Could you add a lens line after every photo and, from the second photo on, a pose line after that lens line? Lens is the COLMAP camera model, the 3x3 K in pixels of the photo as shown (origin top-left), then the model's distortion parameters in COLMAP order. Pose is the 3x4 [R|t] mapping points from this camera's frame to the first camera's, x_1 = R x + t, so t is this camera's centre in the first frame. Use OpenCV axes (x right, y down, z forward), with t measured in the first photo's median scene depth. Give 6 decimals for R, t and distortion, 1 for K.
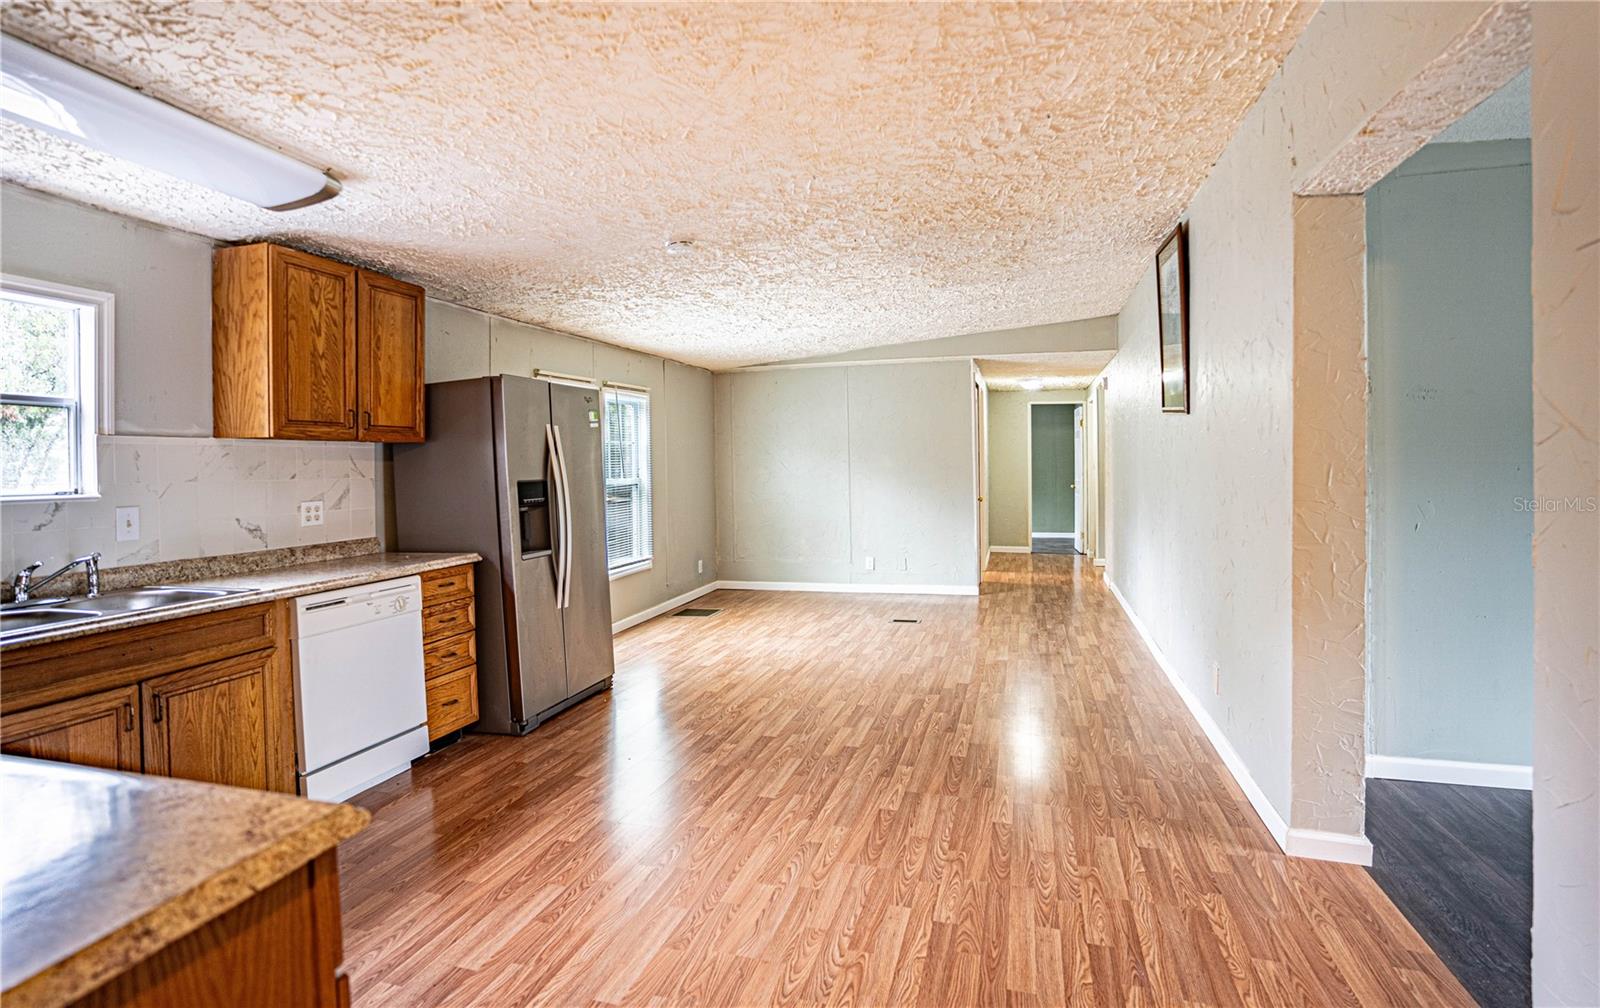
lens RADIAL K [[783.9, 0, 791.6], [0, 783.9, 473.0], [0, 0, 1]] dist [-0.040893, 0.001724]
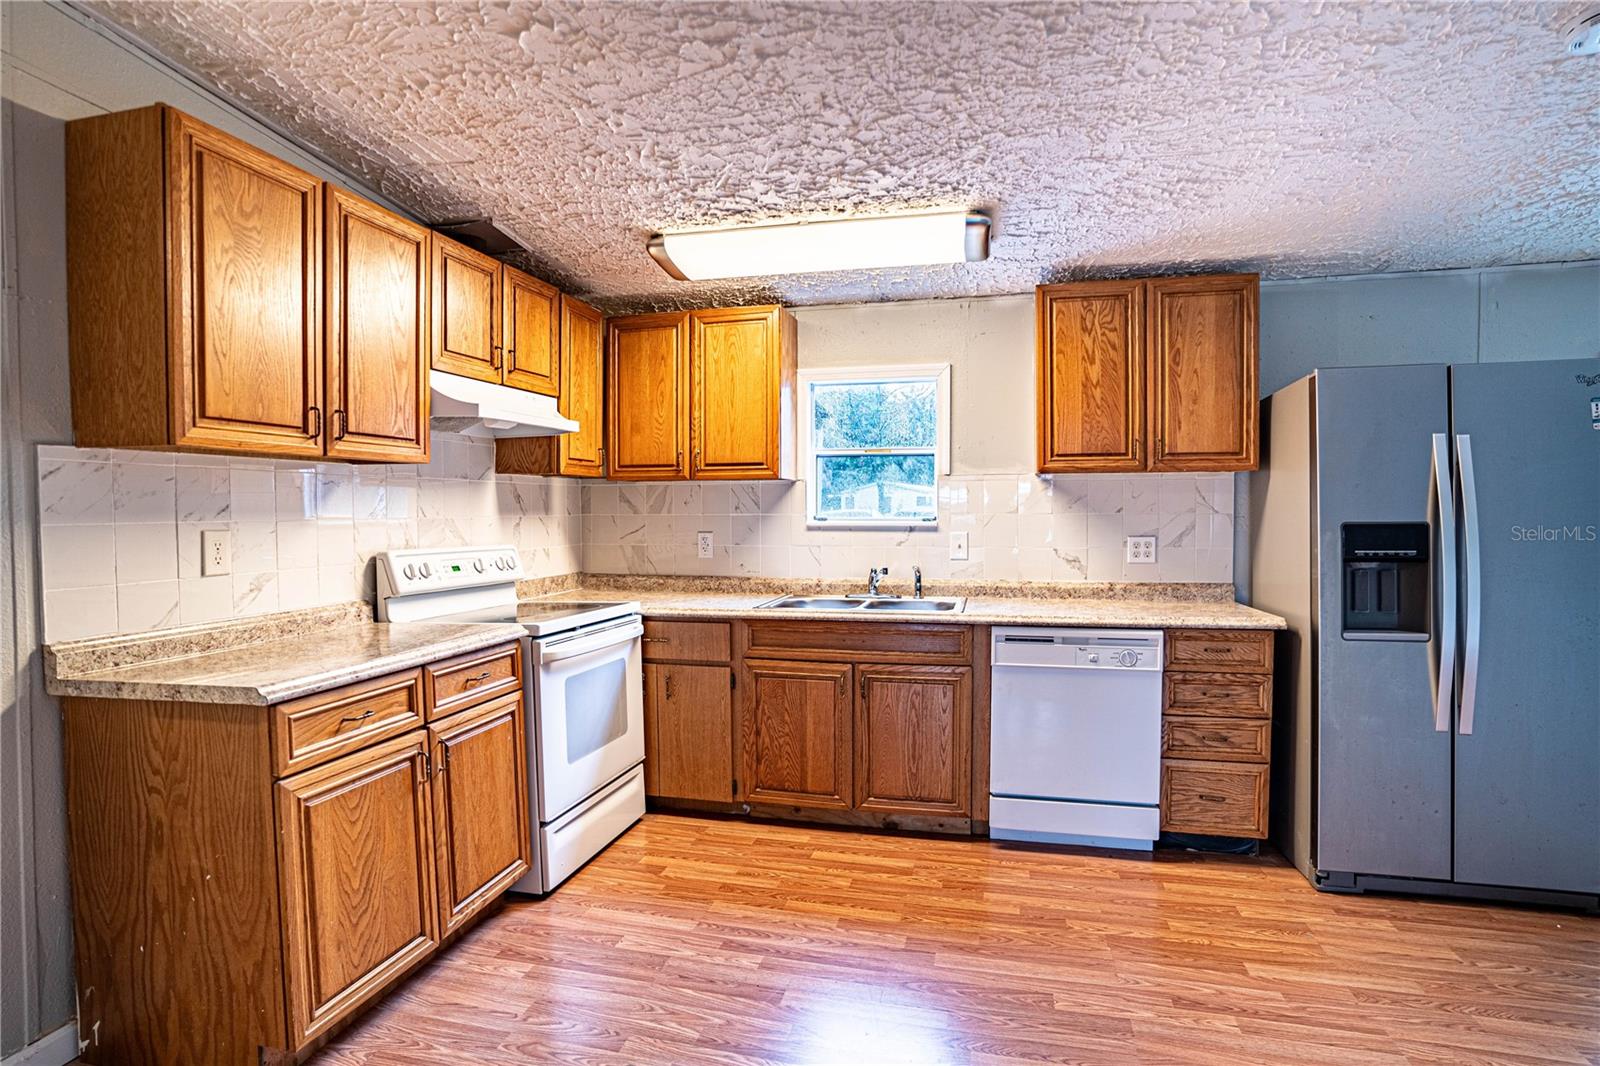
lens RADIAL K [[791.7, 0, 802.0], [0, 791.7, 530.1], [0, 0, 1]] dist [-0.060121, 0.021357]
pose [[0.043600, 0.040597, -0.998224, 0.350952], [-0.006095, 0.999166, 0.040369, -0.008465], [0.999030, 0.004325, 0.043811, 0.590511]]
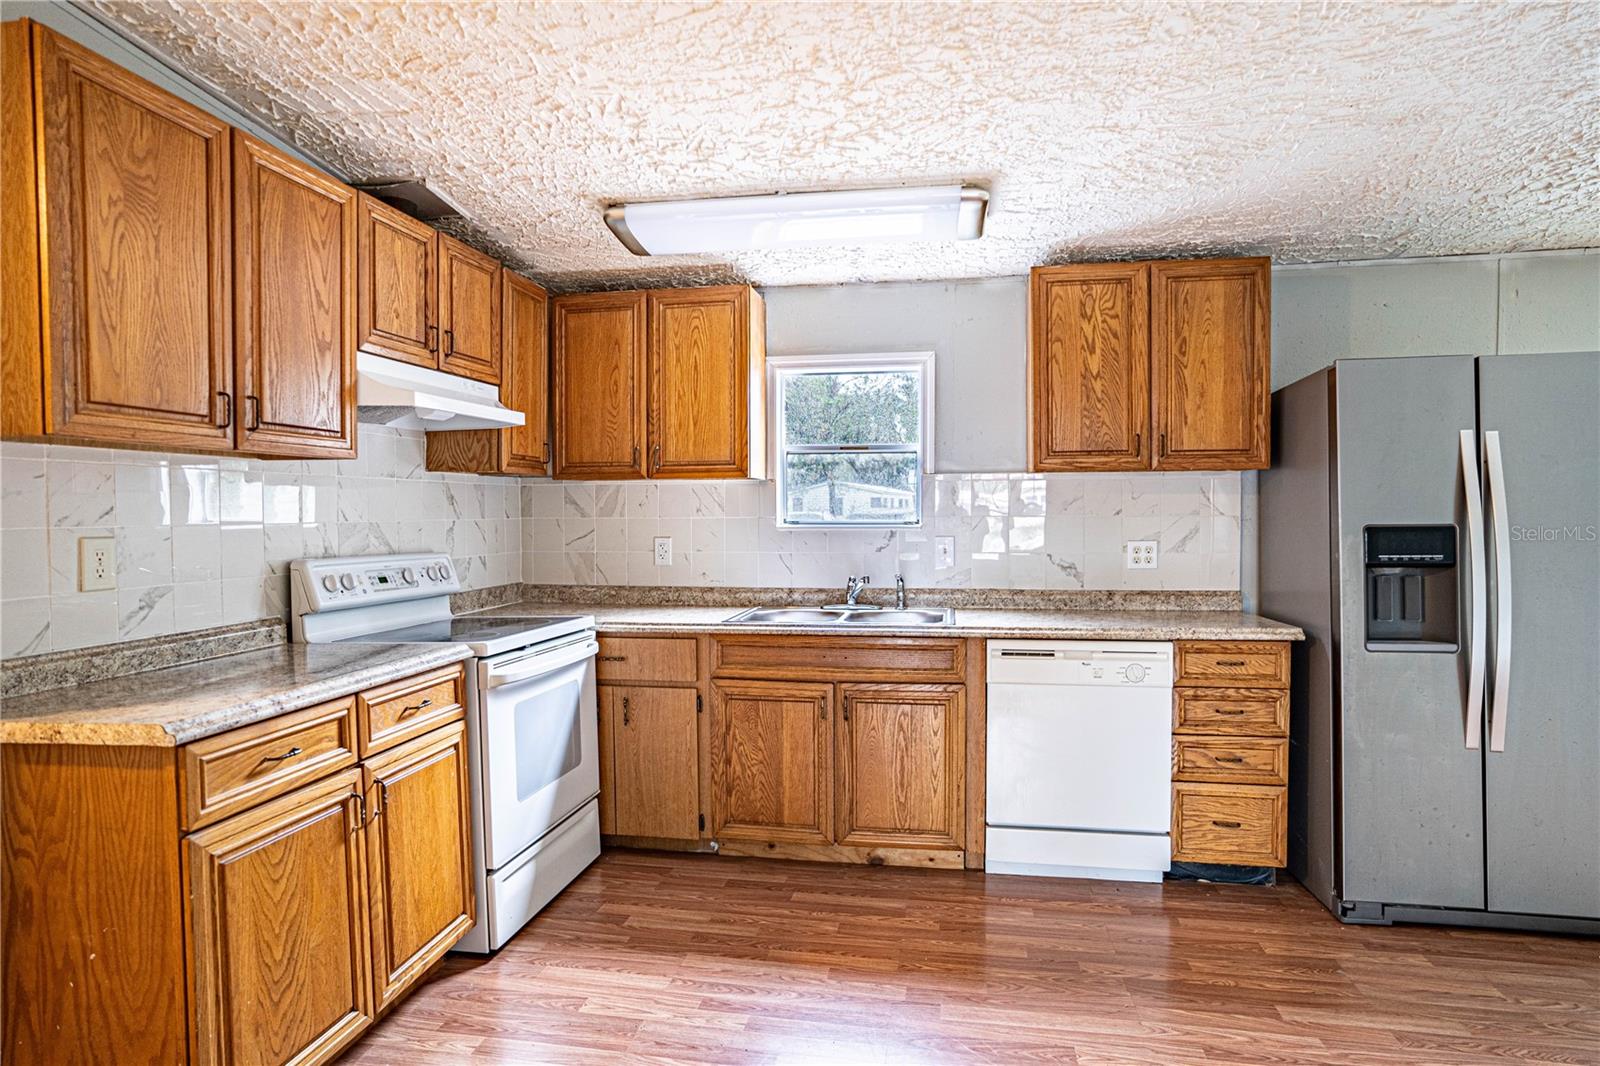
lens RADIAL K [[864.9, 0, 802.9], [0, 864.9, 530.9], [0, 0, 1]] dist [-0.041200, 0.023124]
pose [[0.109950, 0.036363, -0.993272, 0.334883], [-0.005964, 0.999337, 0.035925, -0.008295], [0.993919, 0.001974, 0.110094, 0.555881]]
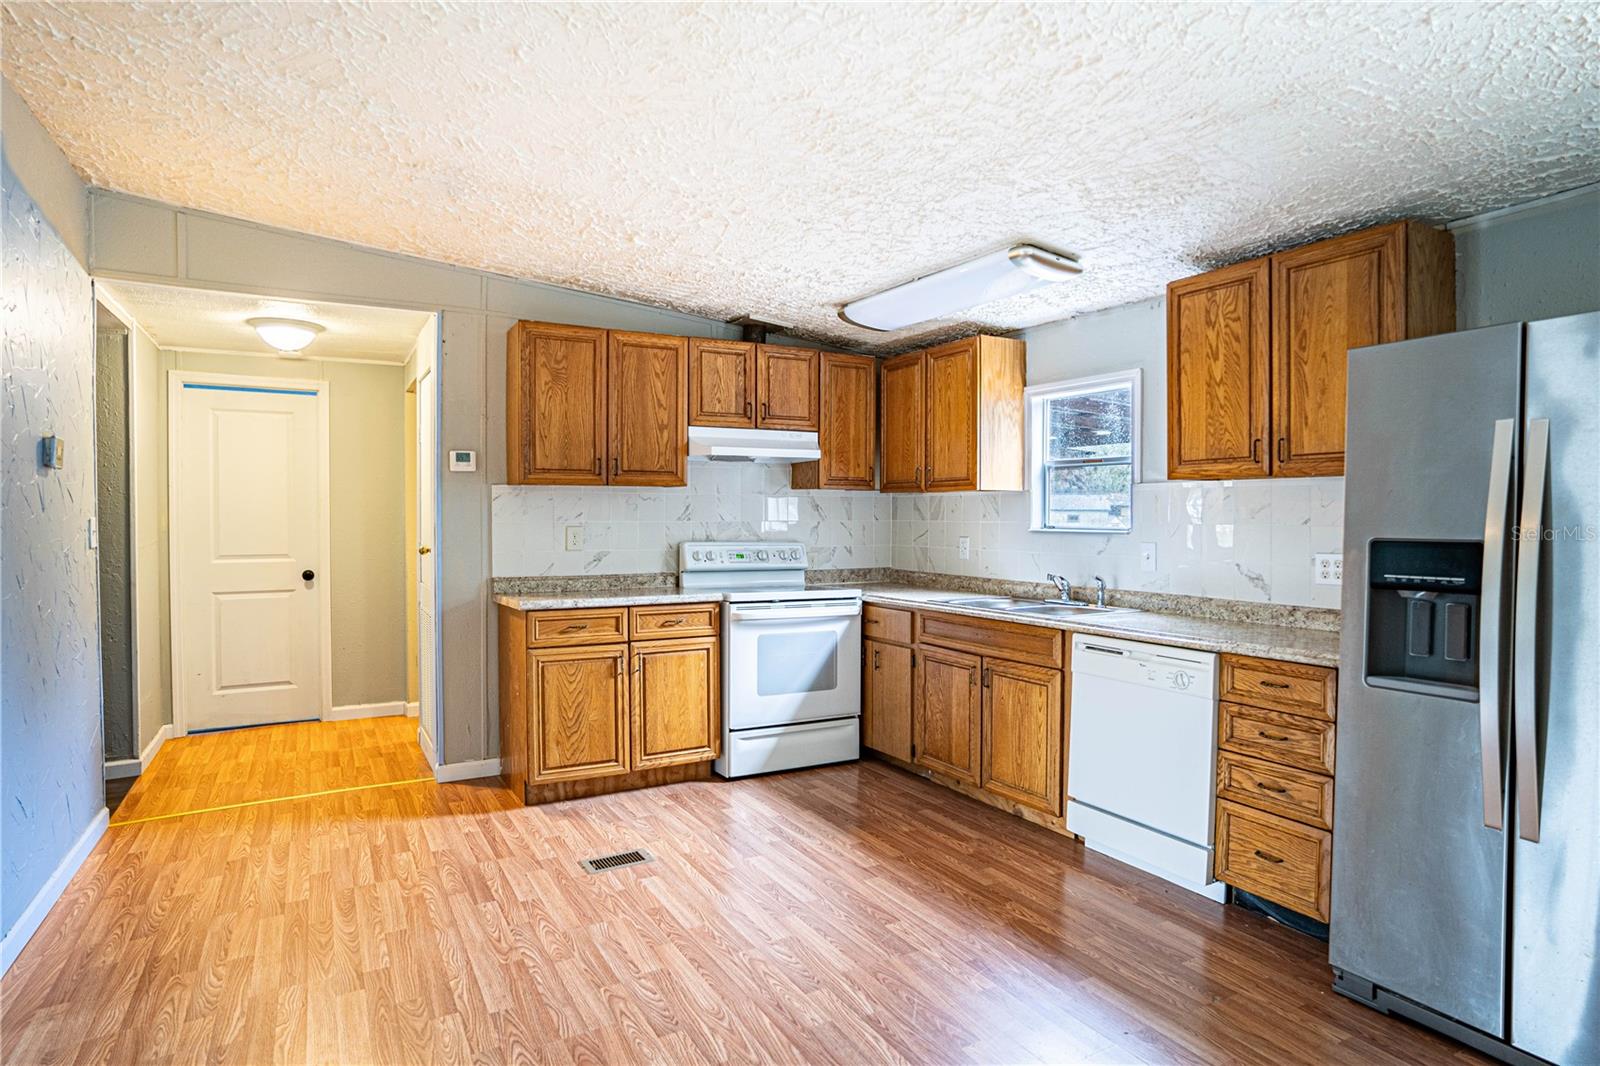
lens RADIAL K [[864.9, 0, 800.0], [0, 864.9, 529.9], [0, 0, 1]] dist [-0.041200, 0.023124]
pose [[-0.689986, 0.025404, -0.723377, 0.414285], [0.001050, 0.999418, 0.034096, -0.019395], [0.723822, 0.022766, -0.689611, 1.318771]]
